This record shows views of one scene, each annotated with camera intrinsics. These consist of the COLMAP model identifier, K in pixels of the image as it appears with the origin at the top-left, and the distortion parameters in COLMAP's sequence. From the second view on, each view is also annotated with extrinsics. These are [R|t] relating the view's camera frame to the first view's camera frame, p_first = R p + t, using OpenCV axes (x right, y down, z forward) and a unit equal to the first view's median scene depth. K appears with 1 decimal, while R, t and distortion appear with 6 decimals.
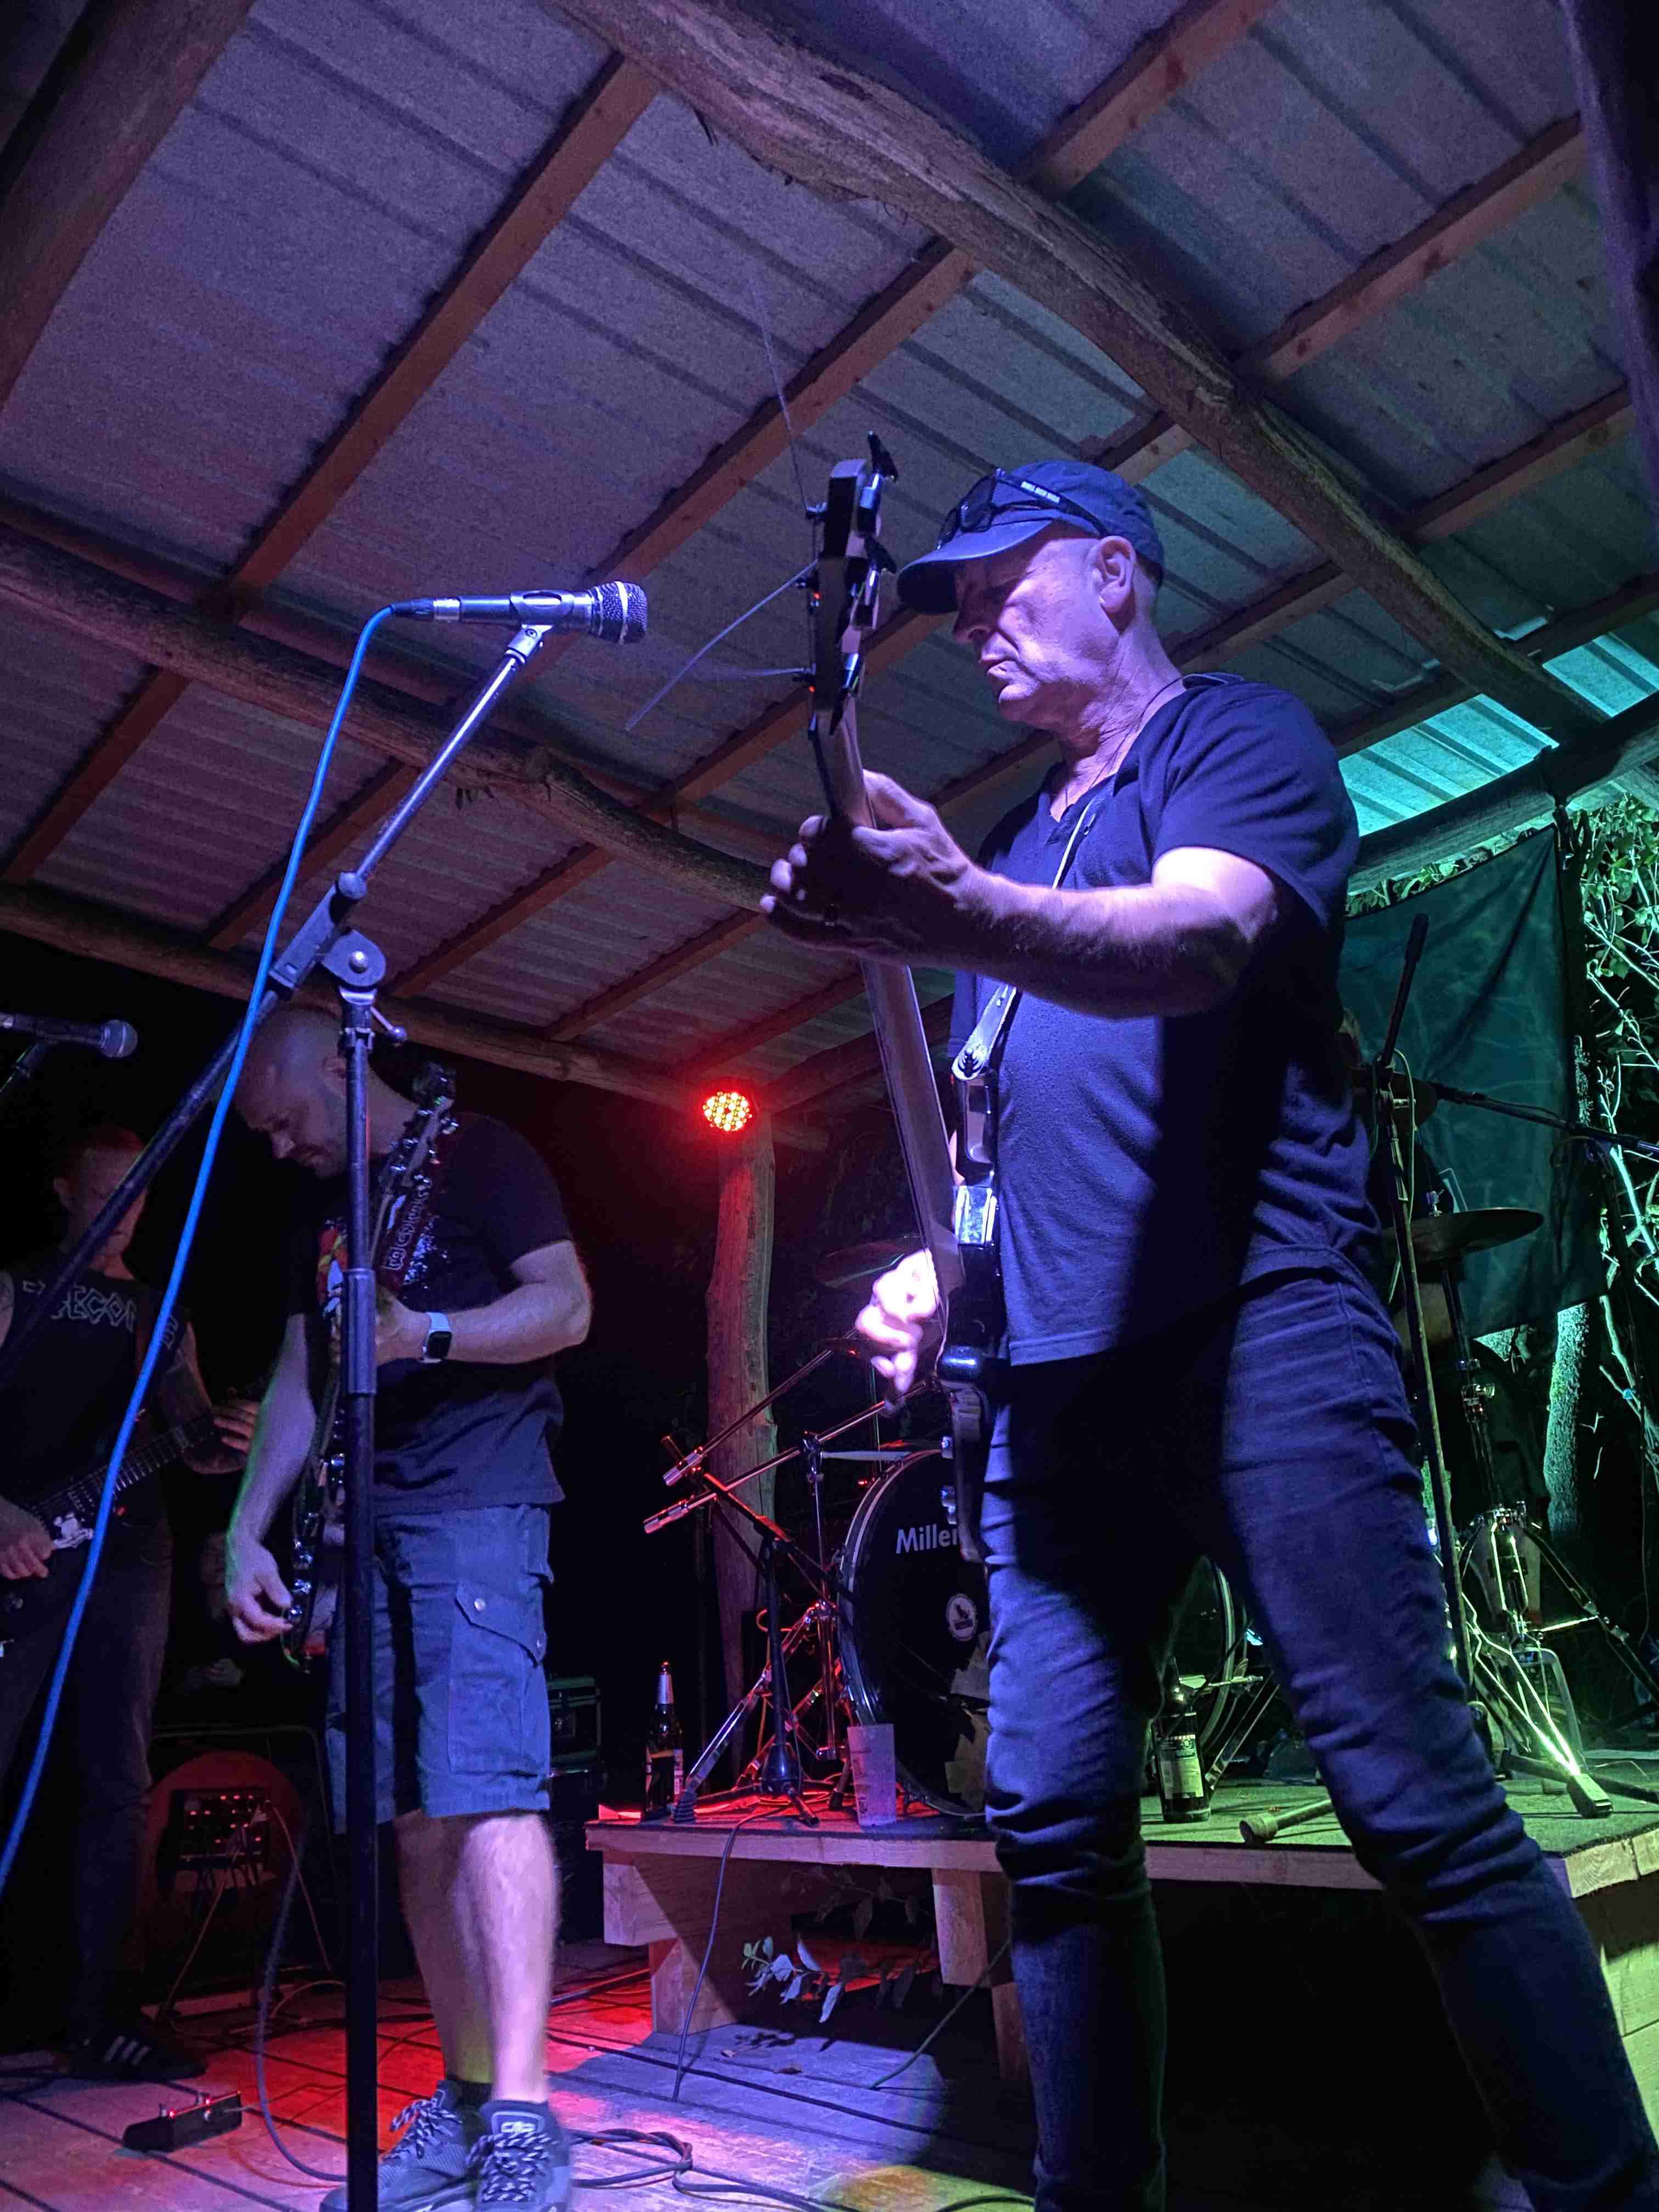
lens RADIAL K [[1705.2, 0, 831.8], [0, 1705.2, 1057.4], [0, 0, 1]] dist [0.034940, -0.065210]
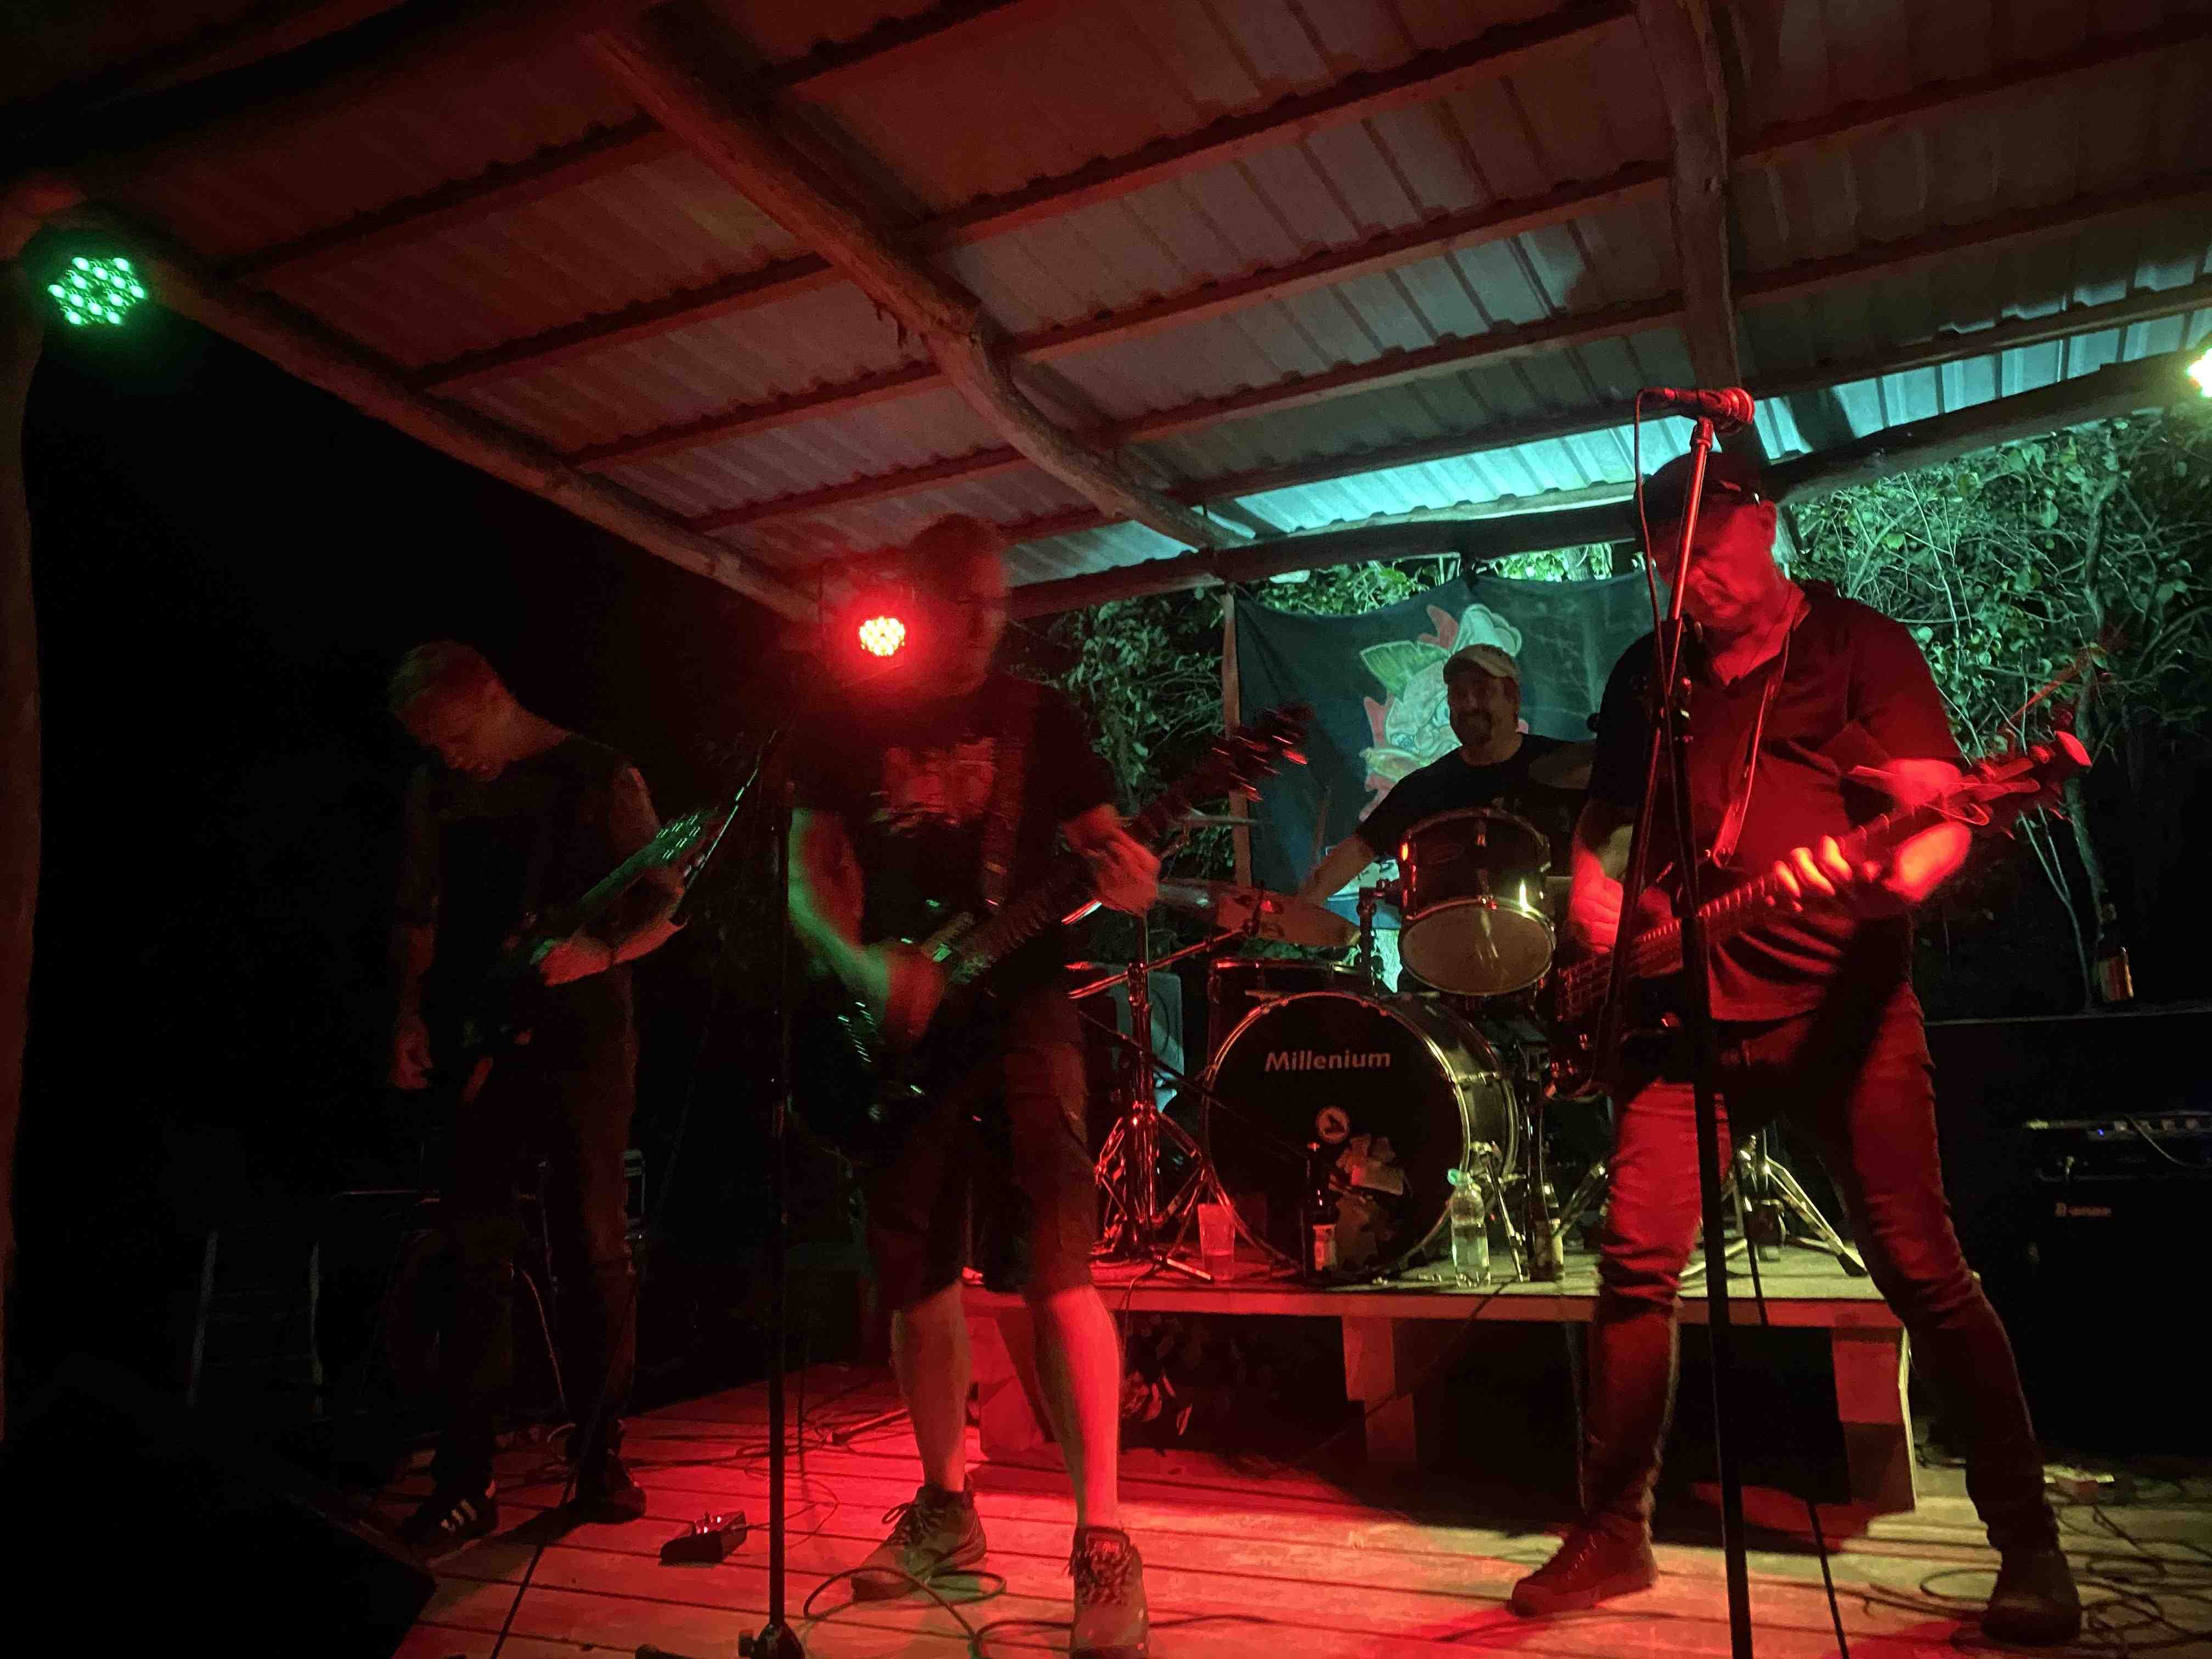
lens RADIAL K [[1705.2, 0, 1106.0], [0, 1705.2, 829.5], [0, 0, 1]] dist [0.034940, -0.065210]
pose [[0.929309, 0.088442, 0.358556, -0.516816], [-0.145888, 0.979850, 0.136423, -0.025124], [-0.339266, -0.179088, 0.923486, -0.043526]]
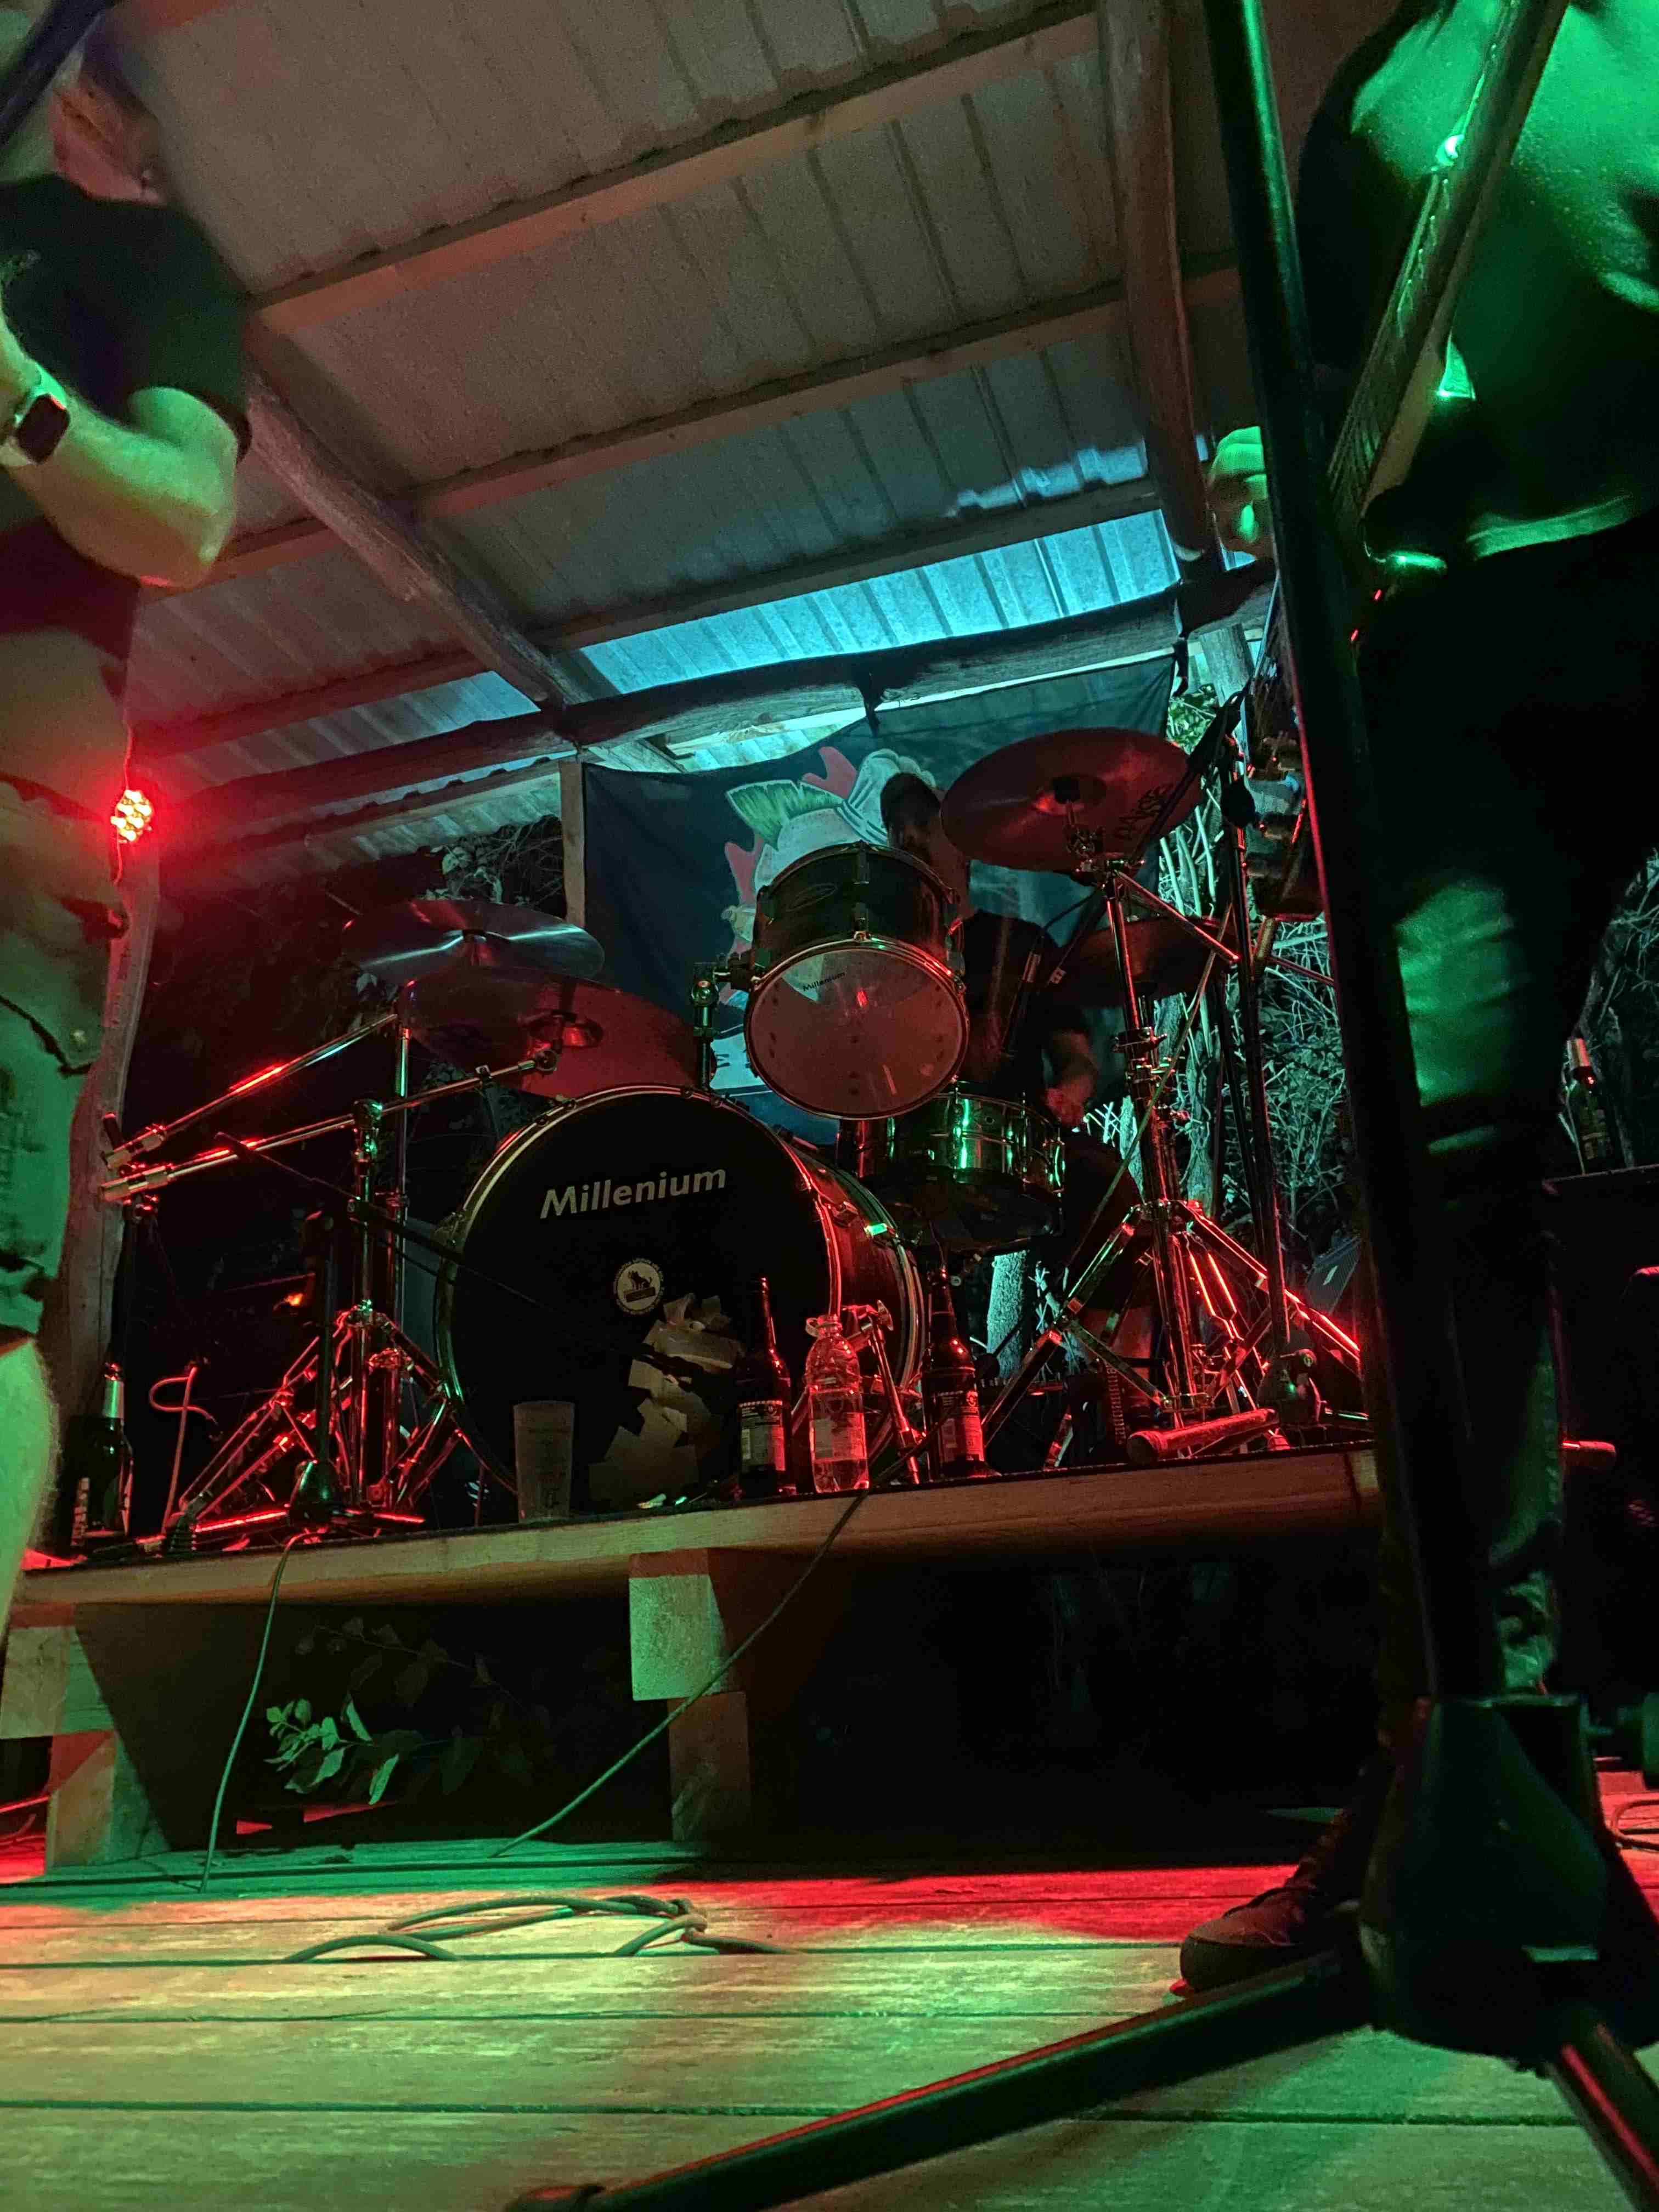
lens RADIAL K [[1705.2, 0, 831.8], [0, 1705.2, 1057.4], [0, 0, 1]] dist [0.034940, -0.065210]
pose [[0.859539, 0.181218, 0.477863, -0.238073], [-0.165115, 0.983348, -0.075915, 0.257322], [-0.483663, -0.013650, 0.875148, 0.248408]]
